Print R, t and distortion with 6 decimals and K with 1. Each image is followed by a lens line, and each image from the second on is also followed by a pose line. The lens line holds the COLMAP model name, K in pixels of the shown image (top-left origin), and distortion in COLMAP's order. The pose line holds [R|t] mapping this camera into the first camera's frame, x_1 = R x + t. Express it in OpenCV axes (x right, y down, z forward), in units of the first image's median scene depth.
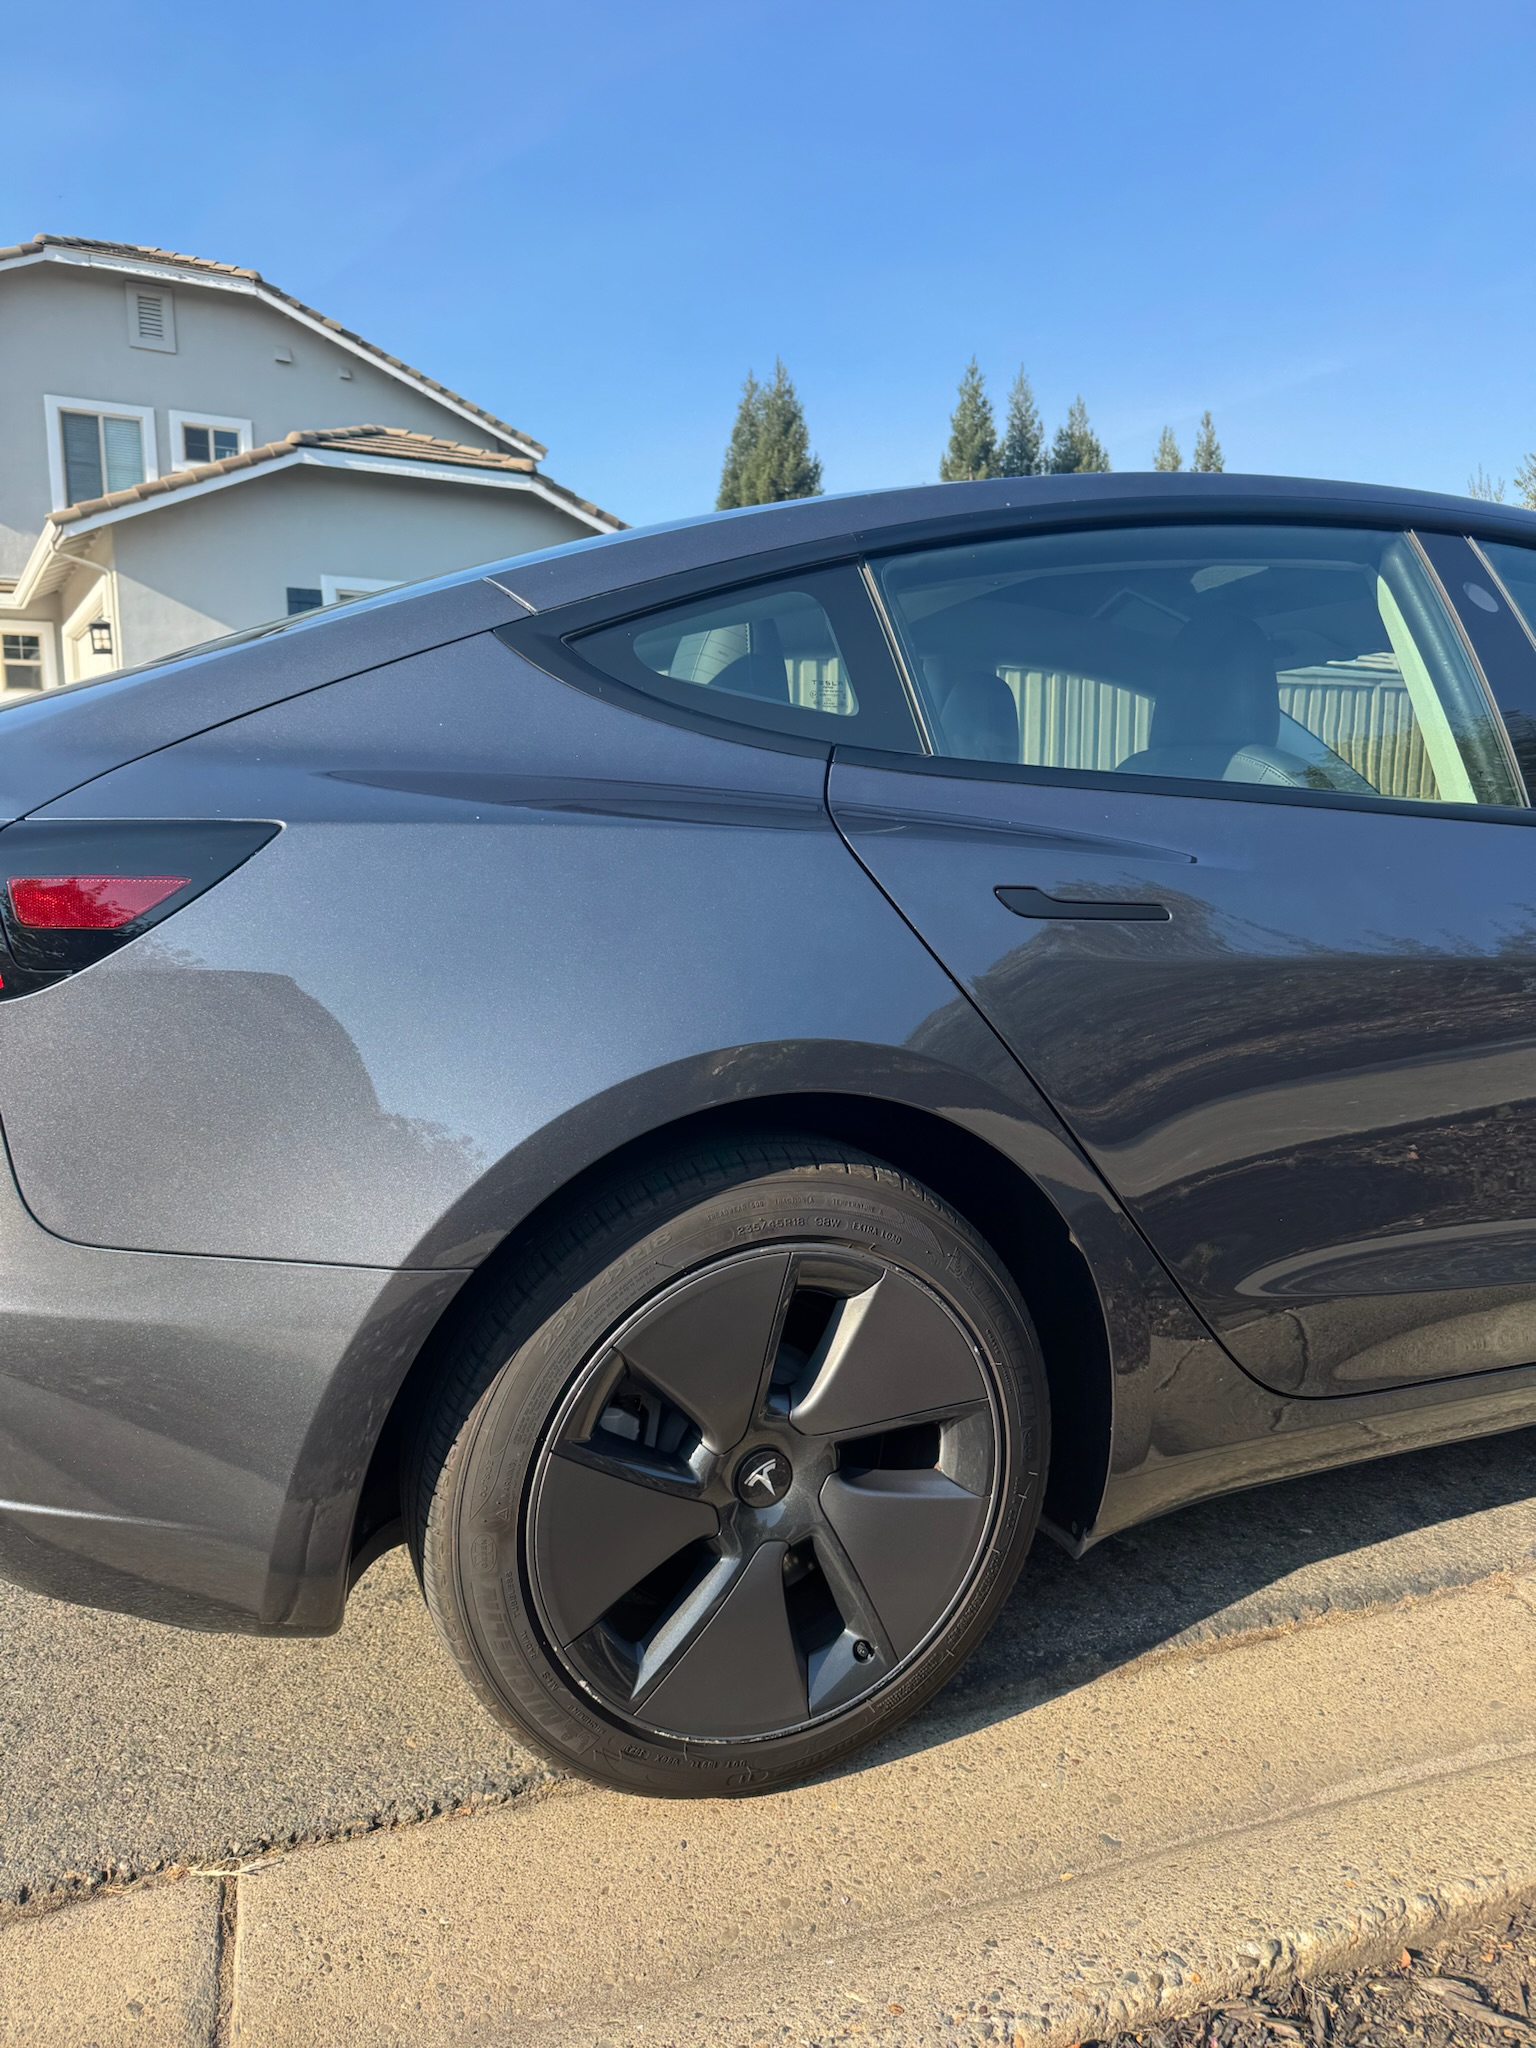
lens RADIAL K [[1477.6, 0, 757.8], [0, 1477.6, 1024.8], [0, 0, 1]] dist [-0.001050, -0.006520]
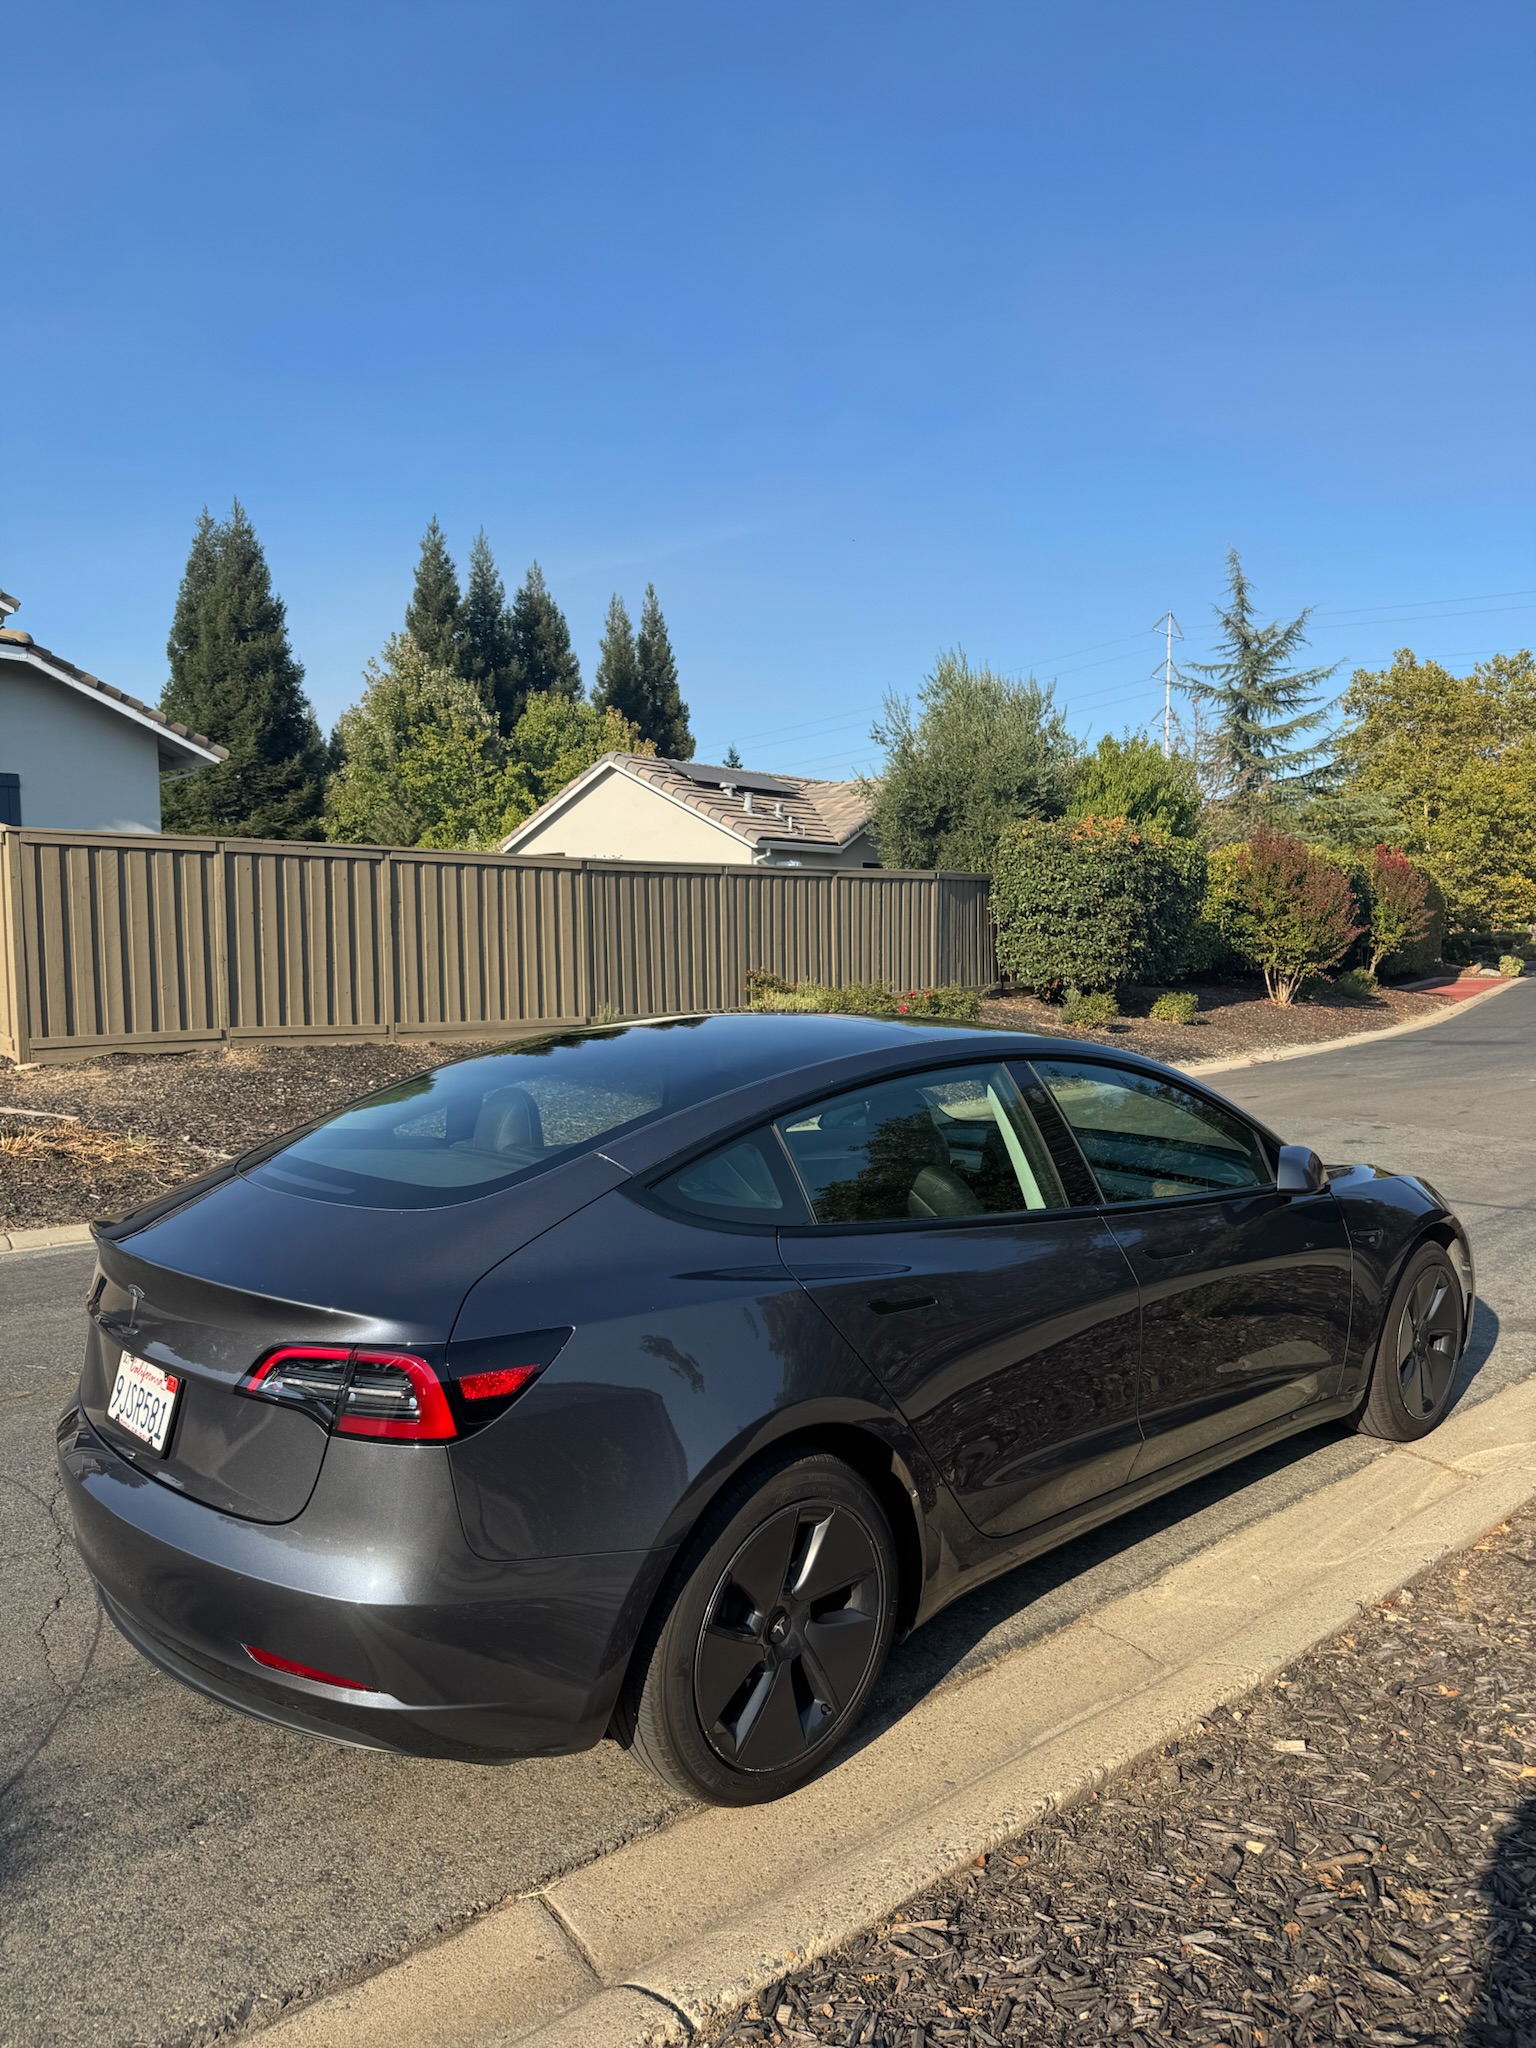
lens RADIAL K [[1440.9, 0, 741.7], [0, 1440.9, 1019.8], [0, 0, 1]] dist [0.115251, -0.180500]
pose [[0.940075, -0.030553, 0.339595, -0.042504], [0.058966, 0.995538, -0.073664, -0.022271], [-0.335829, 0.089274, 0.937683, -0.055150]]
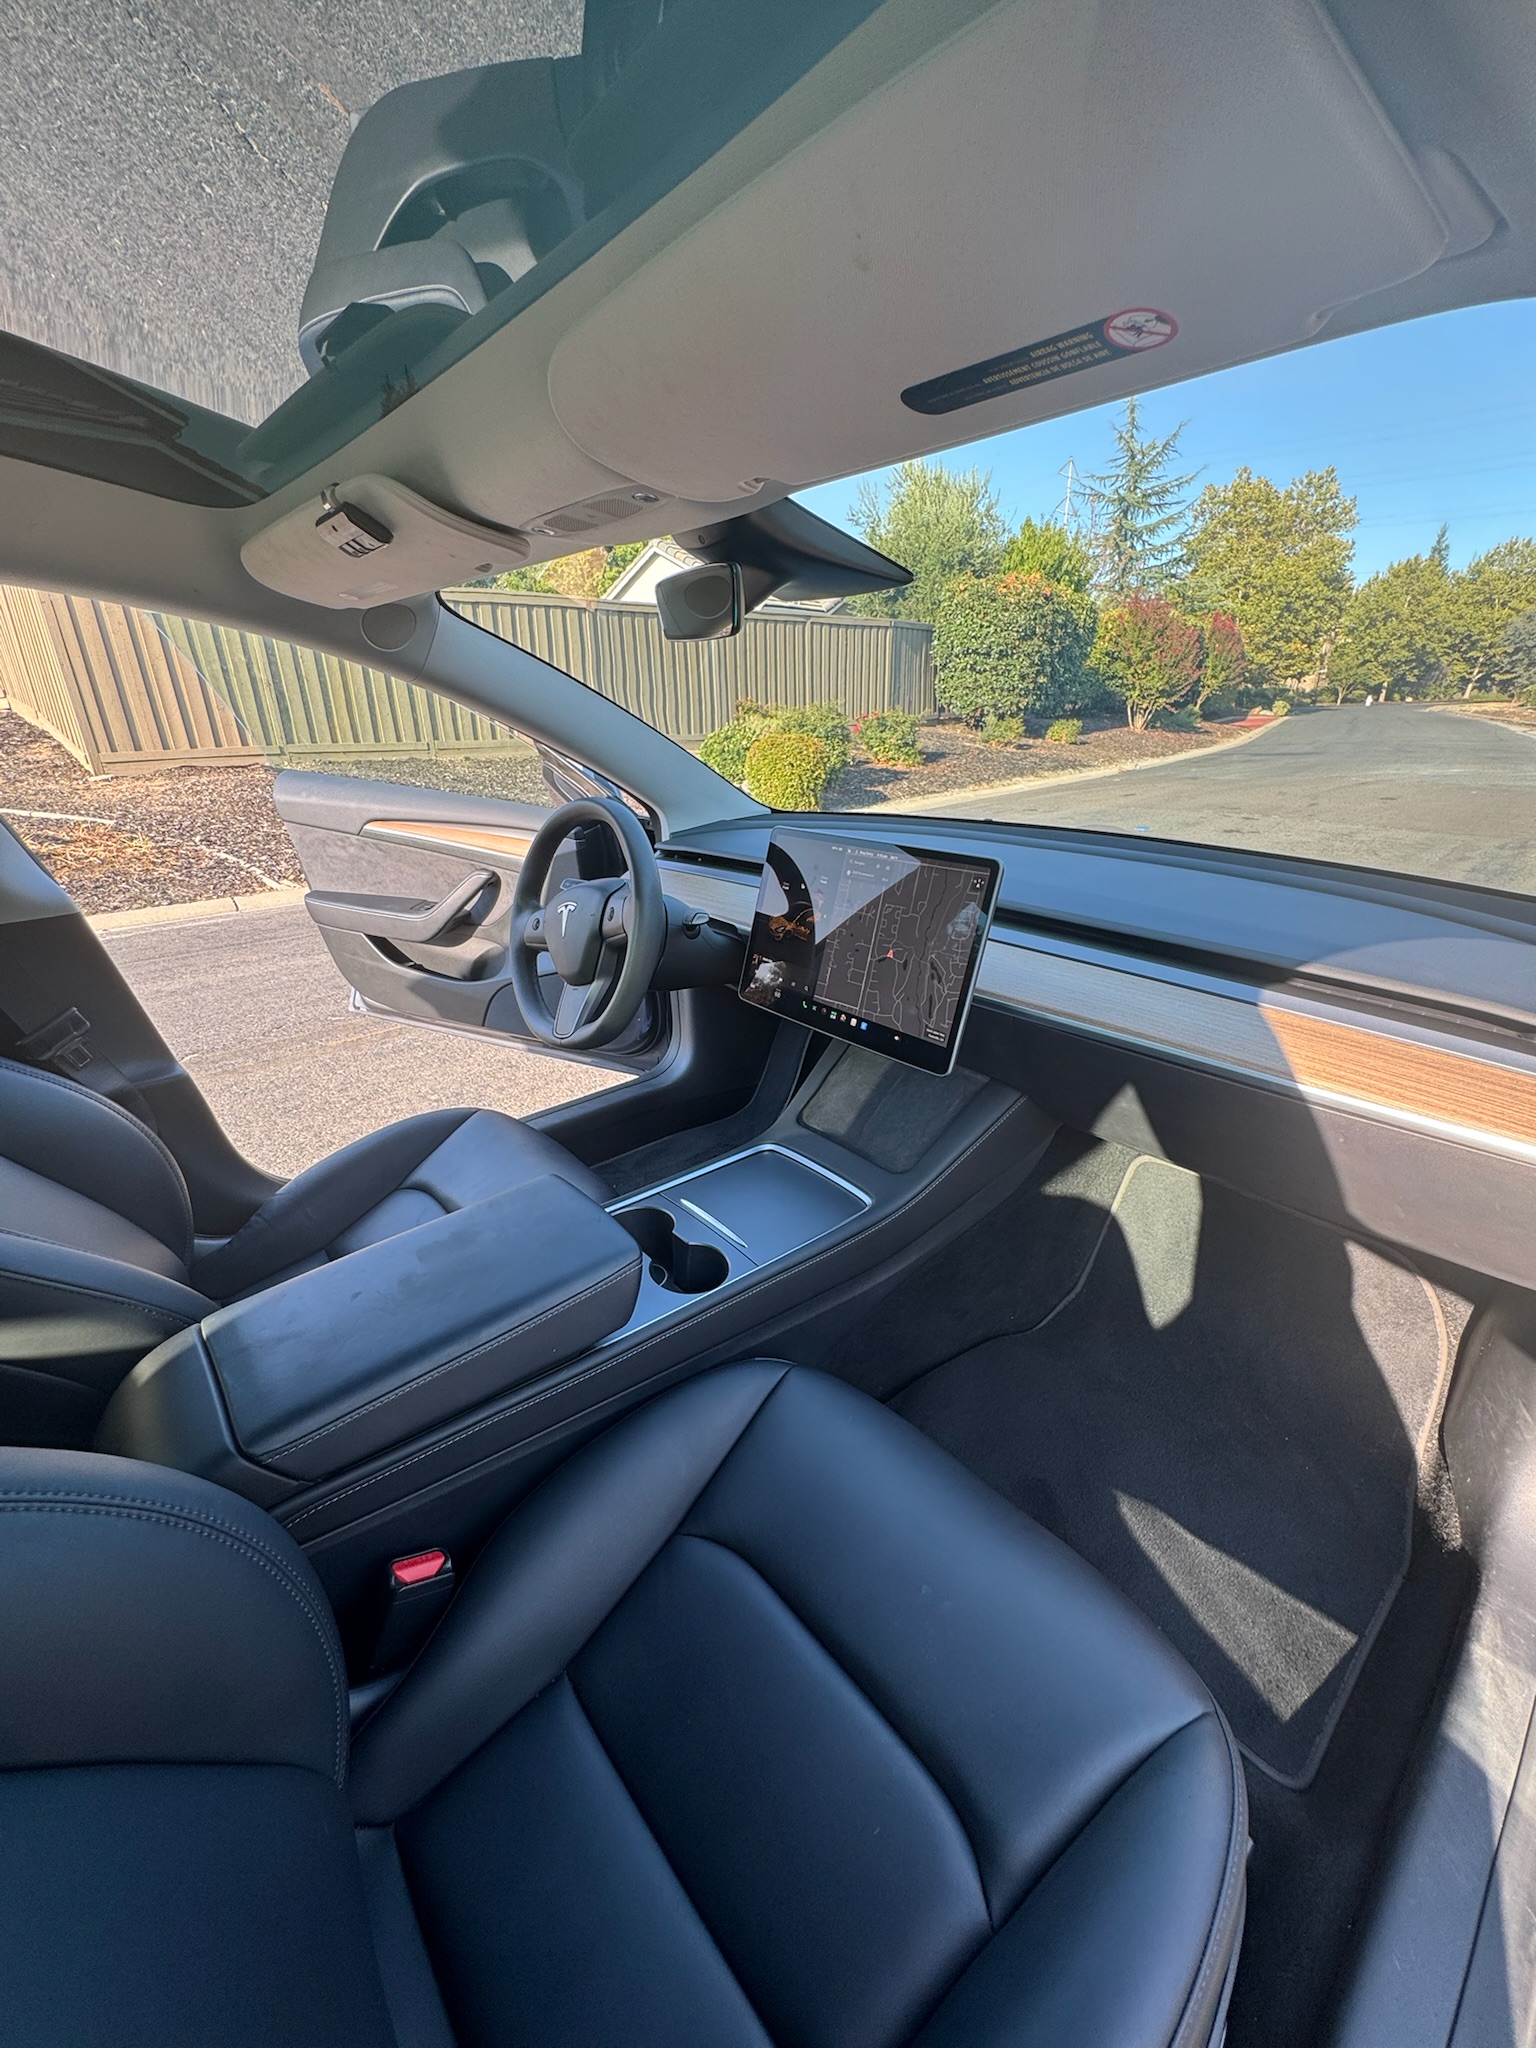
lens RADIAL K [[814.5, 0, 765.7], [0, 814.5, 1011.0], [0, 0, 1]] dist [-0.001584, -0.000121]
pose [[0.949015, -0.132953, 0.285822, 0.063247], [0.069618, 0.972714, 0.221315, -0.019518], [-0.307447, -0.190133, 0.932376, 0.113777]]
